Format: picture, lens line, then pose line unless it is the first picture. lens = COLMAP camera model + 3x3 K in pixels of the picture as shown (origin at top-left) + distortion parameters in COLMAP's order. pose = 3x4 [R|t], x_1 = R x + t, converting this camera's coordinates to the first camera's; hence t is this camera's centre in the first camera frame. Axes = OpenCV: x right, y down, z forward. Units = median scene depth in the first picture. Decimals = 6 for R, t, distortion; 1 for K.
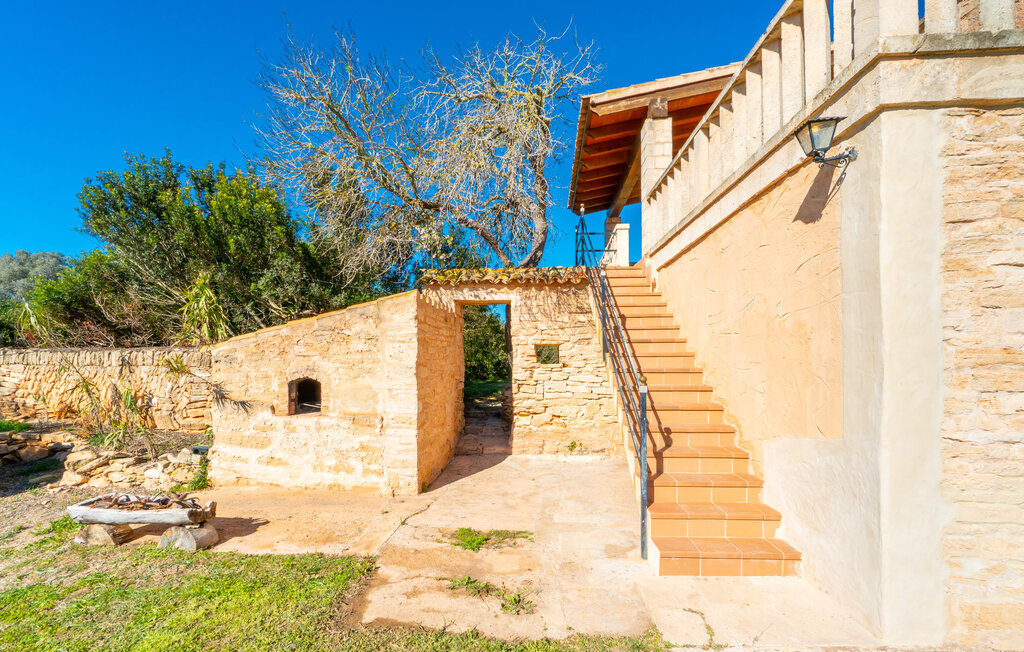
lens RADIAL K [[460.3, 0, 537.5], [0, 460.3, 353.8], [0, 0, 1]] dist [-0.001579, -0.000492]
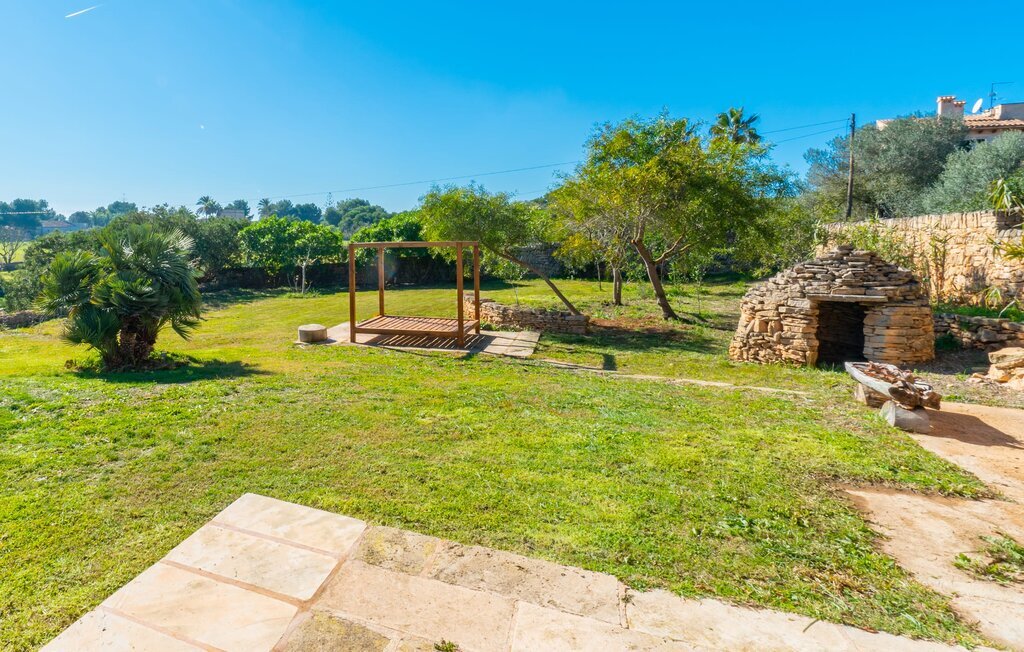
lens RADIAL K [[824.4, 0, 535.8], [0, 824.4, 345.9], [0, 0, 1]] dist [-0.009030, -0.005747]
pose [[-0.039904, 0.145994, -0.988480, 1.123300], [-0.013373, 0.989102, 0.146626, -0.018411], [0.999114, 0.019070, -0.037516, 0.252163]]
